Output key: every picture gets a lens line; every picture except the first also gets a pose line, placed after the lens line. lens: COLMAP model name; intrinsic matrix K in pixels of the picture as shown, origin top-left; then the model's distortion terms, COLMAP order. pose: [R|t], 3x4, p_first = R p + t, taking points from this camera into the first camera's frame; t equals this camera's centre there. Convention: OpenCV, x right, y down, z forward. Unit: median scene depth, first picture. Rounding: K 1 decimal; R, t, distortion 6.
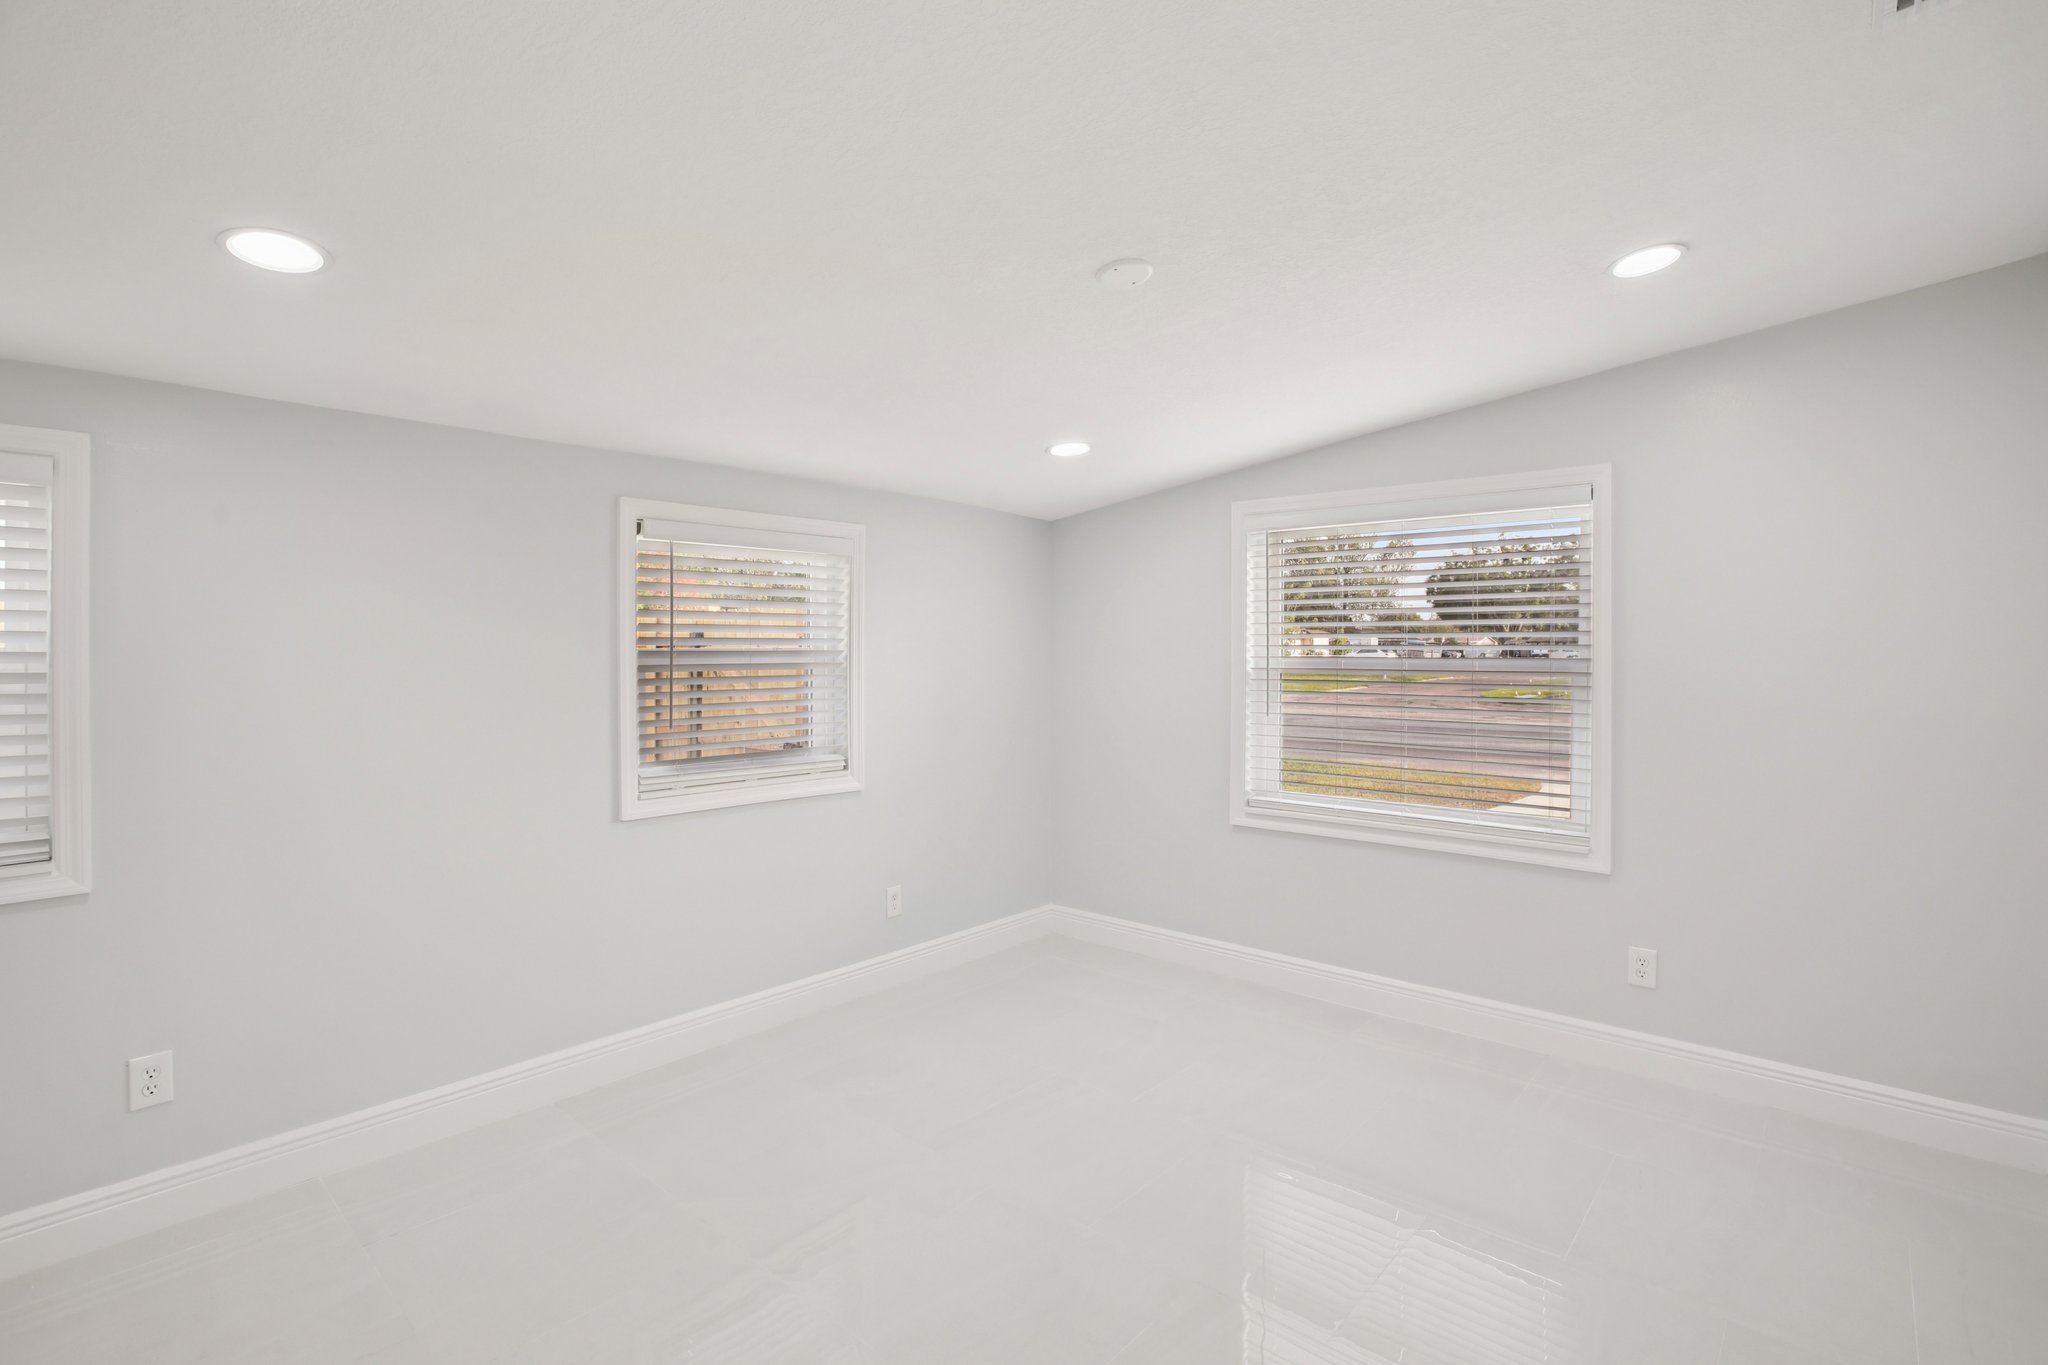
lens RADIAL K [[953.4, 0, 998.3], [0, 953.4, 655.1], [0, 0, 1]] dist [-0.048896, 0.017539]
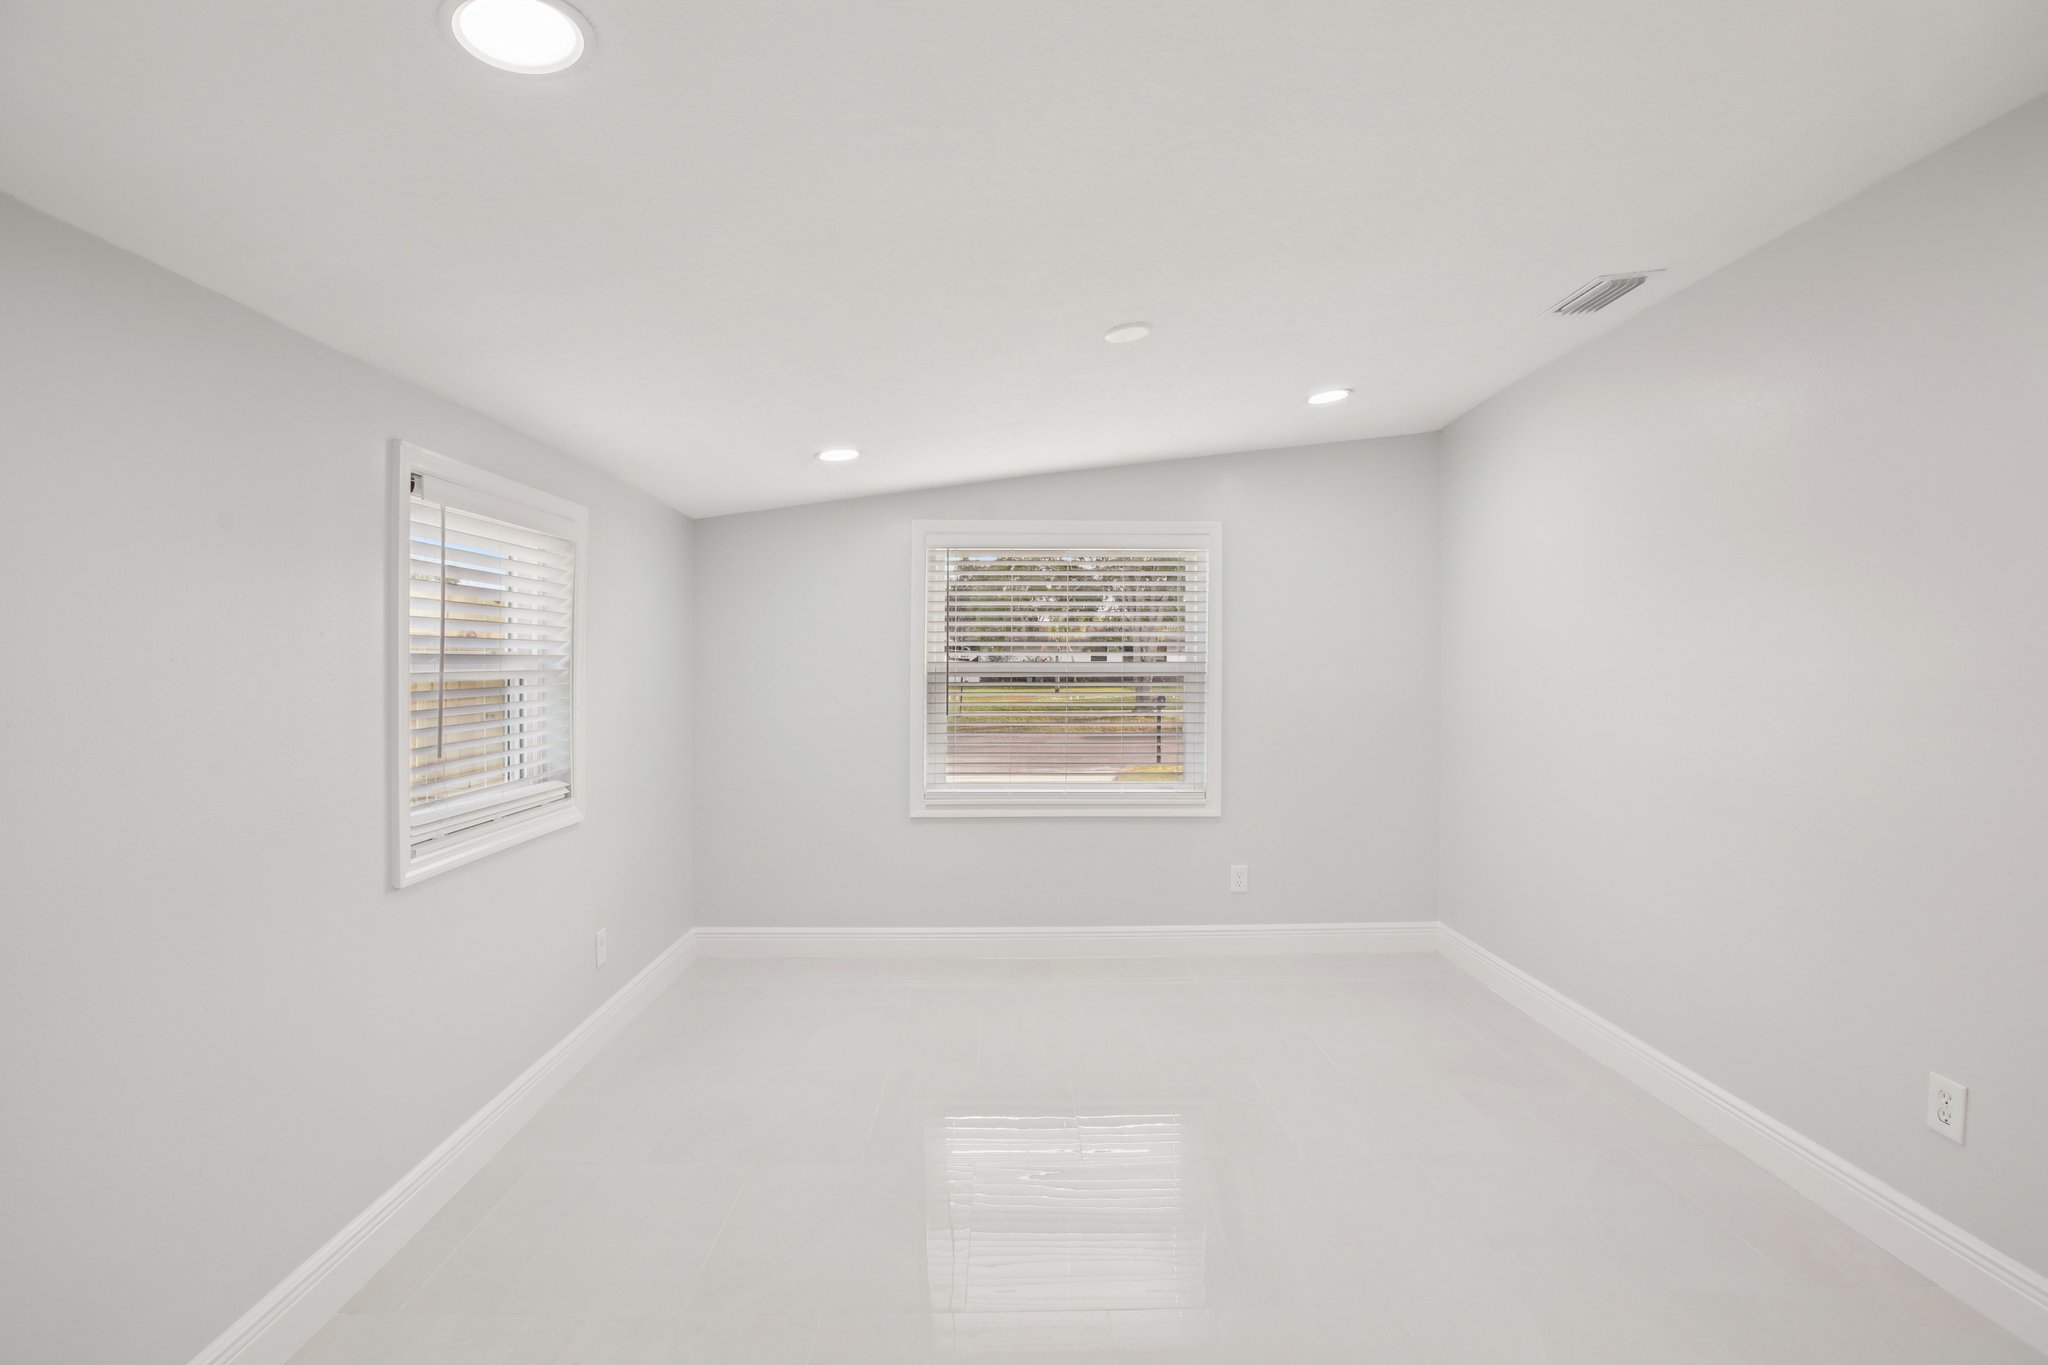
lens RADIAL K [[938.8, 0, 1023.9], [0, 938.8, 665.6], [0, 0, 1]] dist [-0.051261, 0.017177]
pose [[0.743468, -0.004059, 0.668759, -0.406341], [0.003648, 0.999991, 0.002014, 0.003779], [-0.668761, 0.000942, 0.743477, 0.127007]]
